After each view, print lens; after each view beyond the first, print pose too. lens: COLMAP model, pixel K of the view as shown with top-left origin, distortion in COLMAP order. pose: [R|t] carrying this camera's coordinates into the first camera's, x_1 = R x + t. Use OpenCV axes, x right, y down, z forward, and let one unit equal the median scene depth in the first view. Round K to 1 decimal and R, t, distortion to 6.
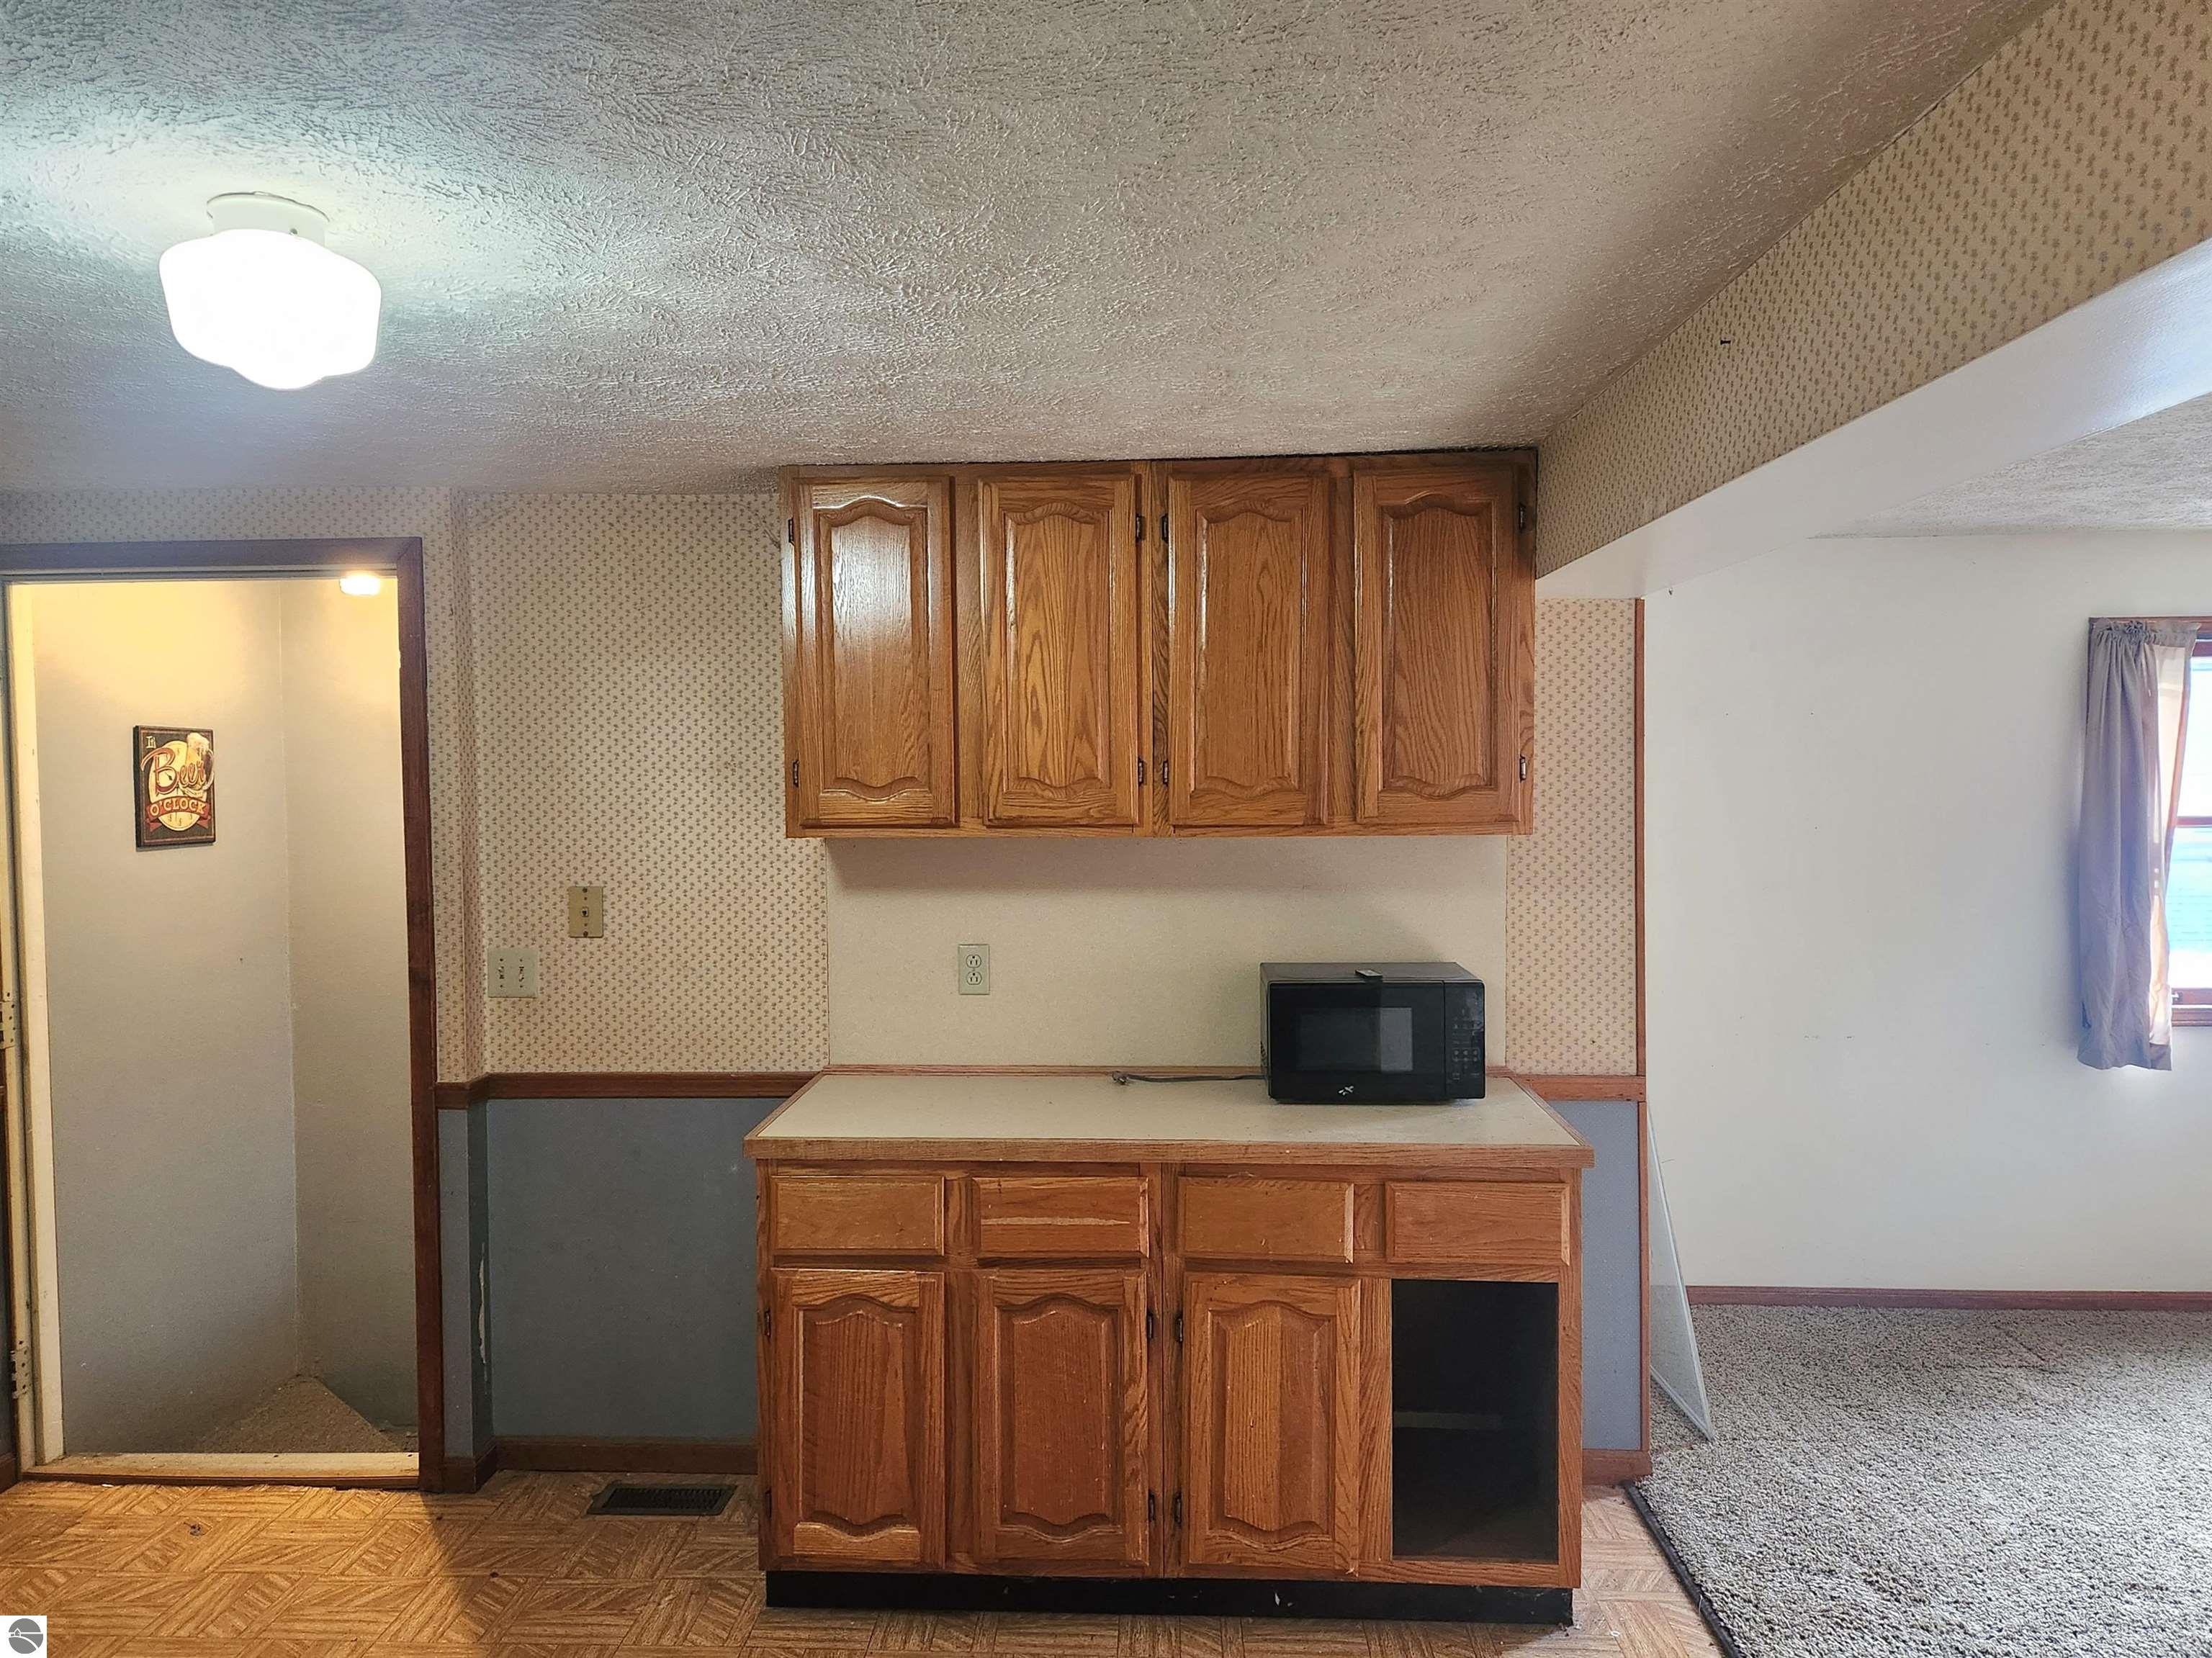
lens RADIAL K [[1493.6, 0, 1085.2], [0, 1493.6, 844.8], [0, 0, 1]] dist [0.087184, -0.076277]
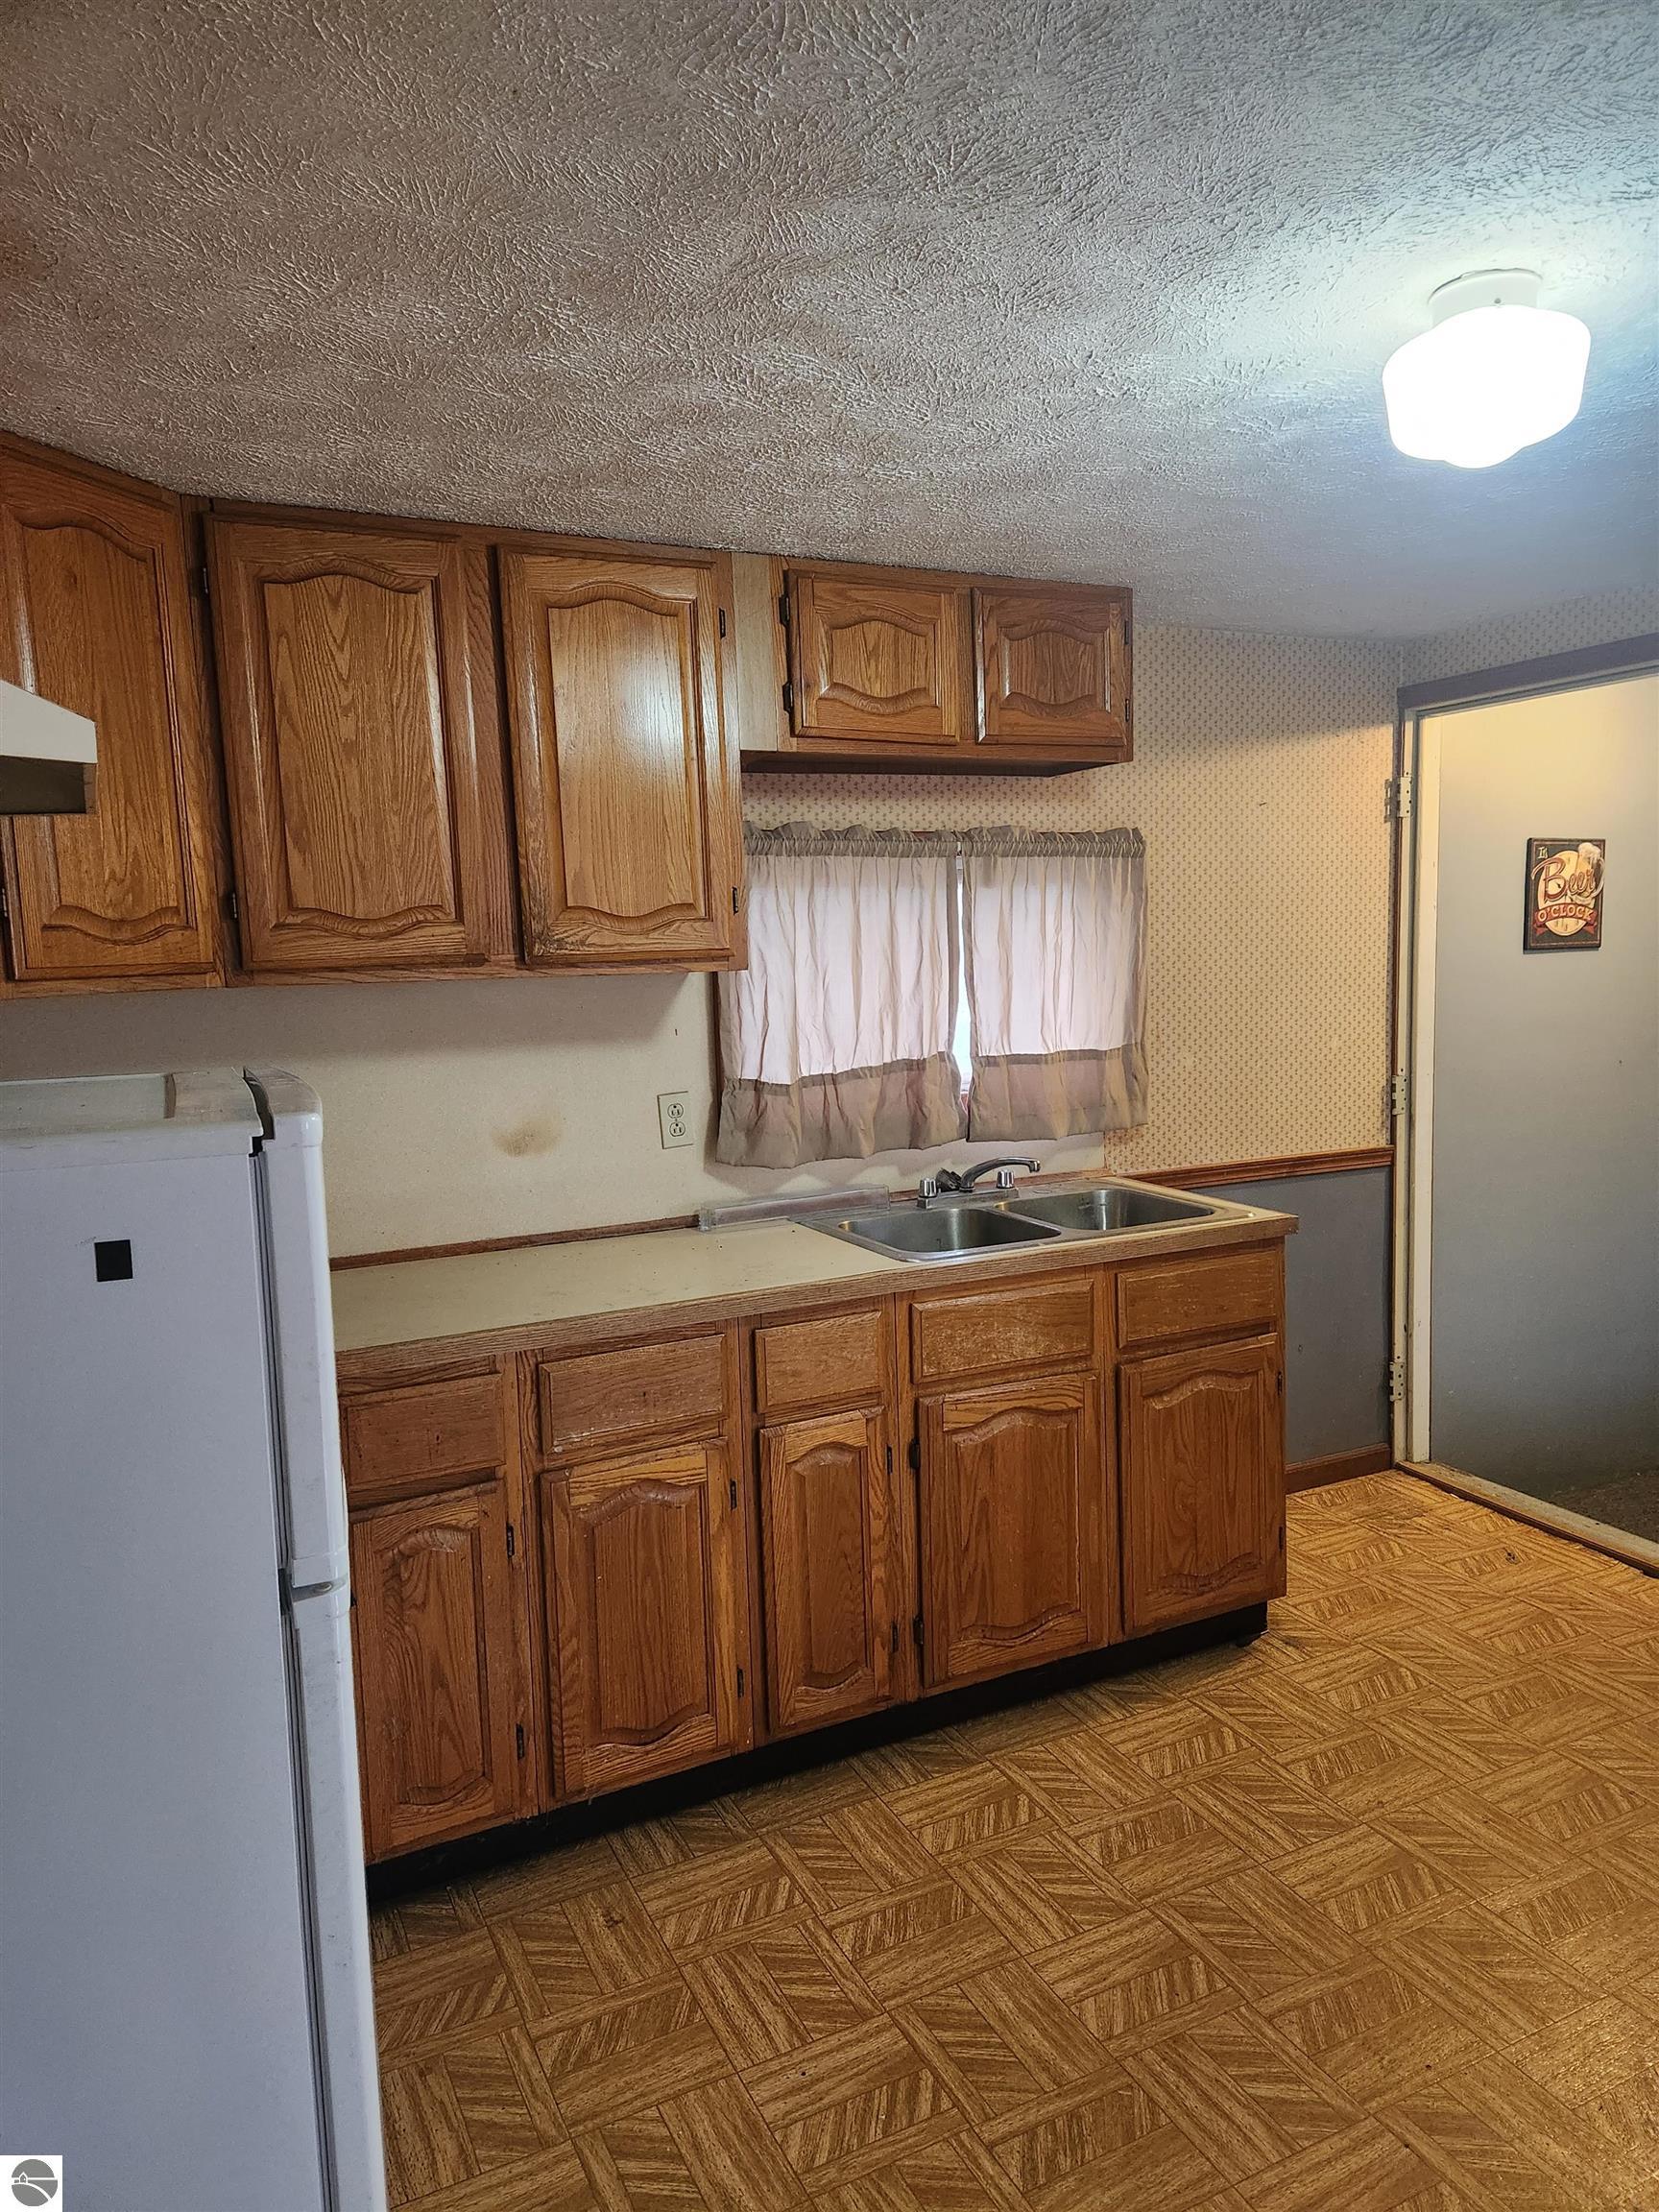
lens RADIAL K [[1448.4, 0, 841.4], [0, 1448.4, 1099.5], [0, 0, 1]] dist [0.081333, -0.078911]
pose [[0.496679, 0.093540, -0.862879, 0.068493], [-0.018623, 0.995095, 0.097154, 0.017121], [0.867734, -0.032185, 0.495985, 0.047152]]
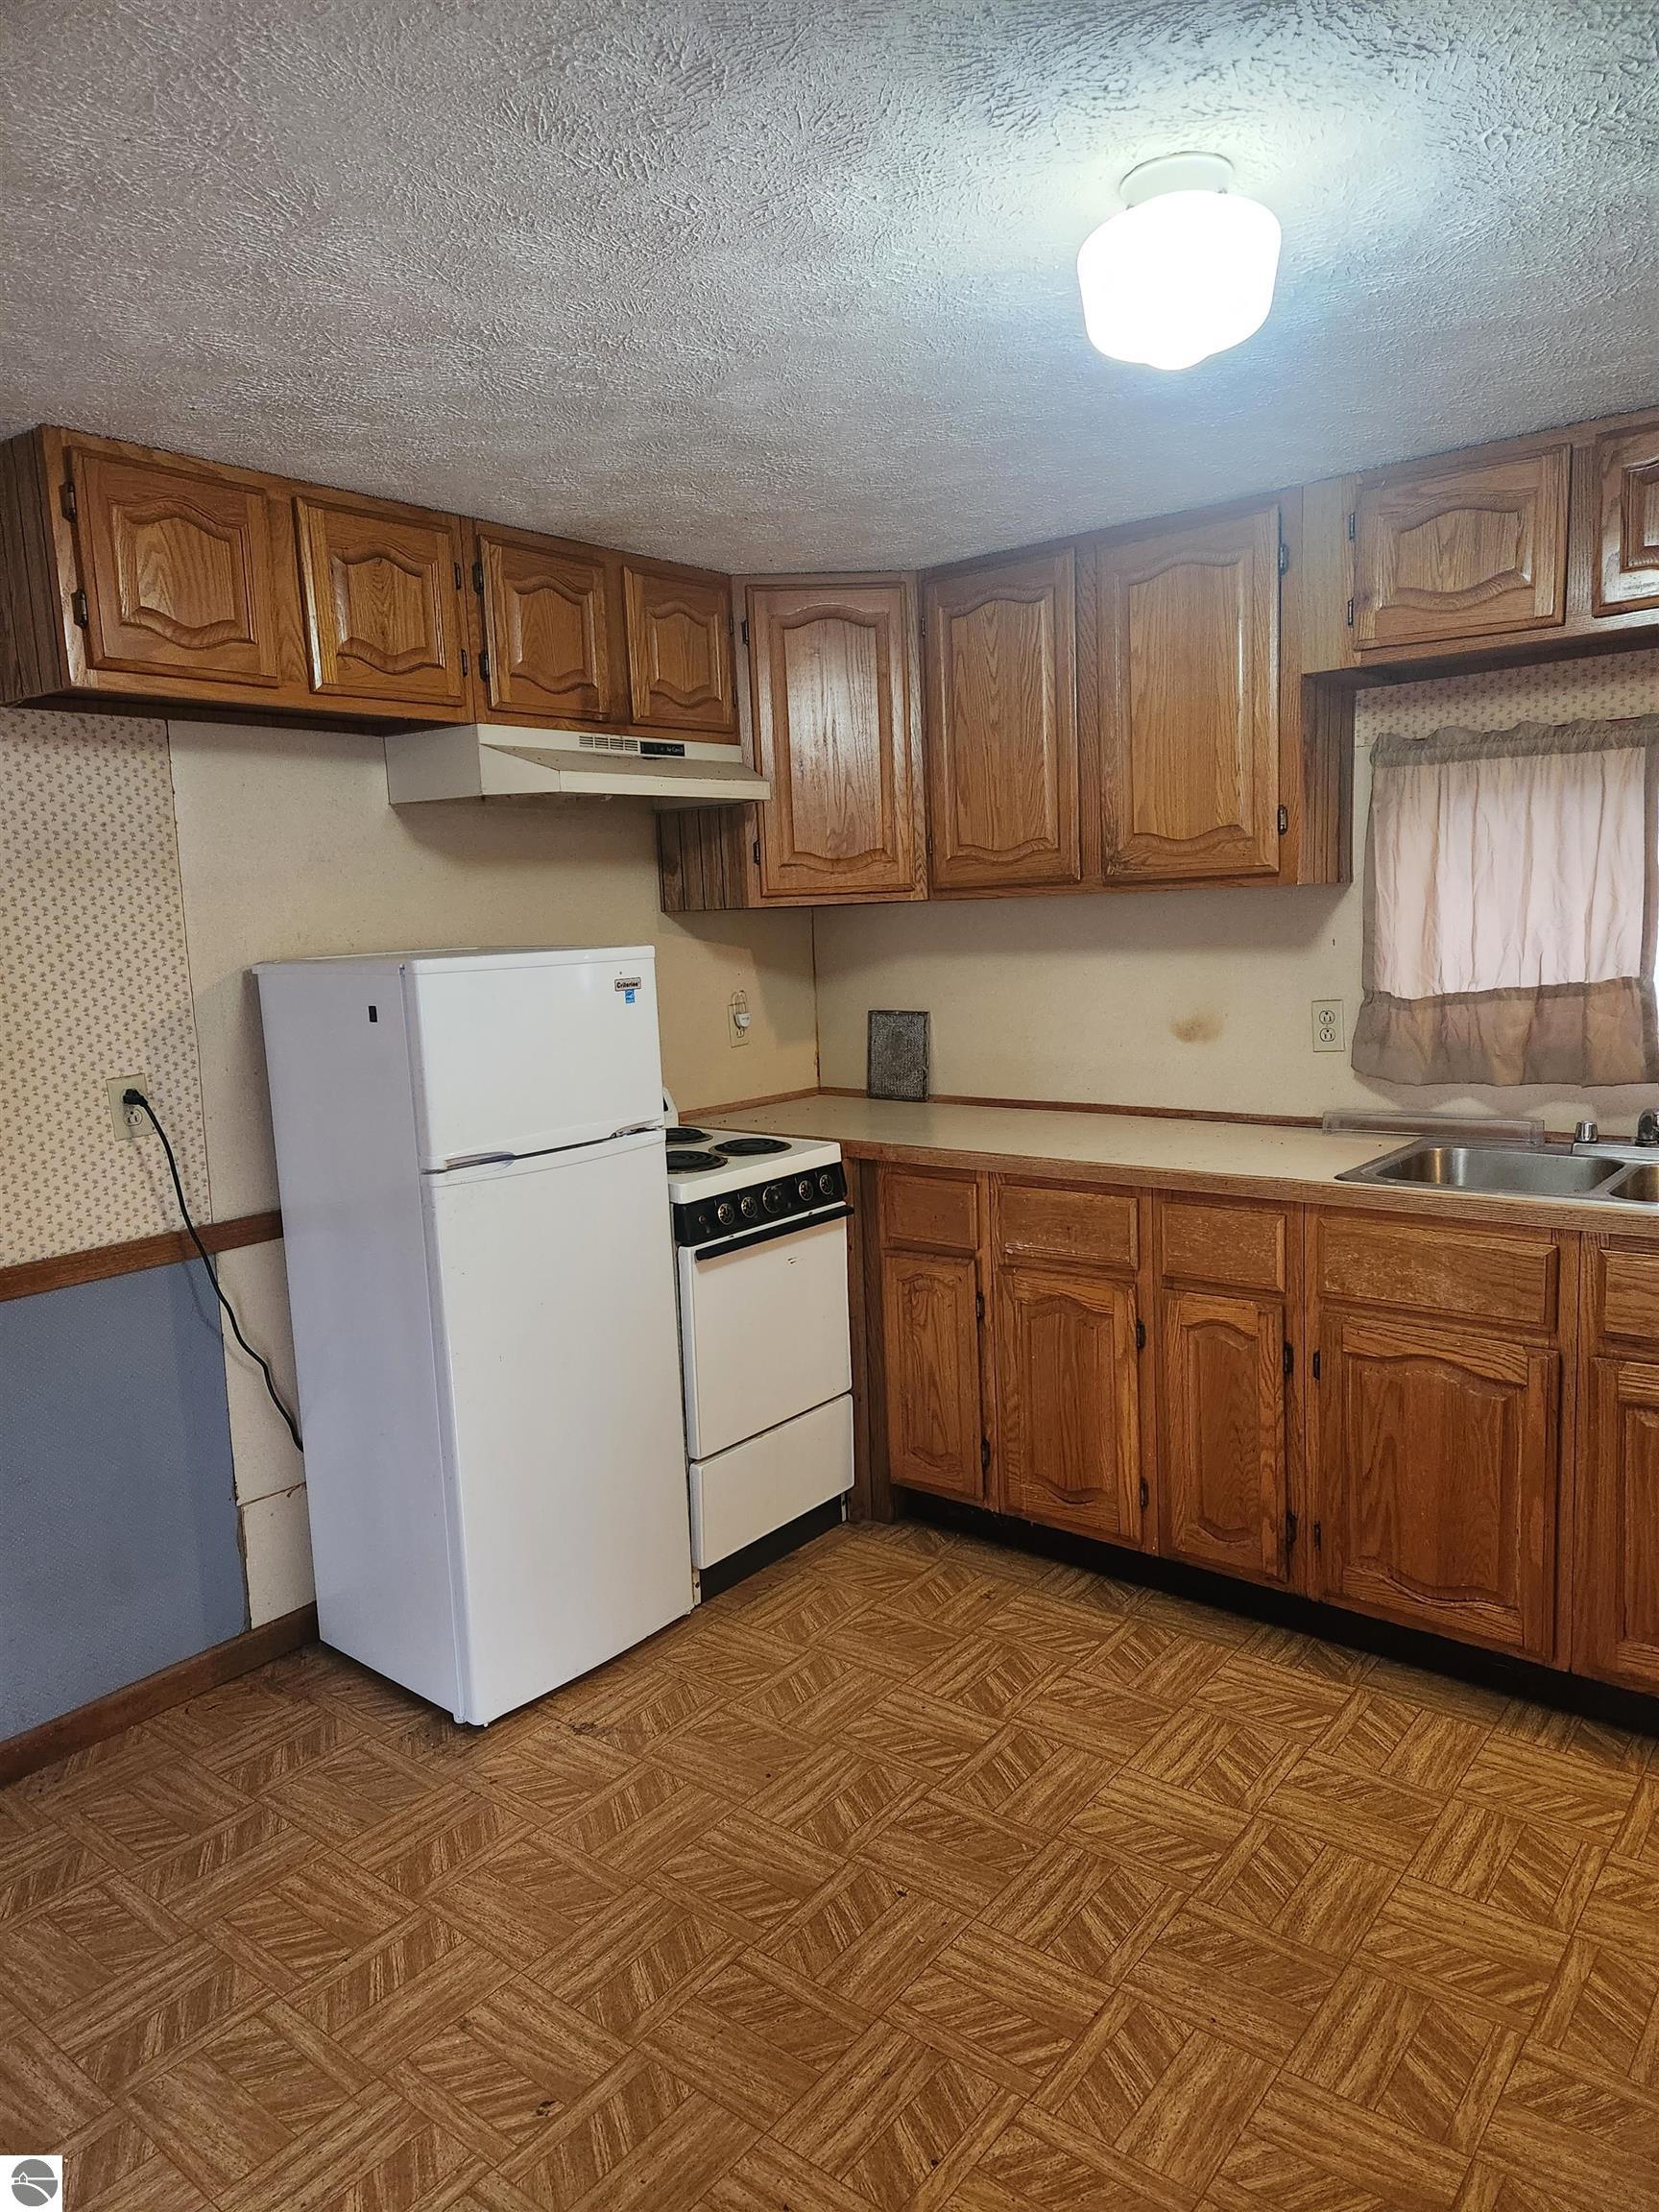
lens RADIAL K [[1448.4, 0, 841.4], [0, 1448.4, 1099.5], [0, 0, 1]] dist [0.081333, -0.078911]
pose [[-0.575386, 0.145742, -0.804792, 0.199108], [0.009049, 0.985069, 0.171919, -0.000377], [0.817832, 0.091638, -0.568114, 0.660550]]
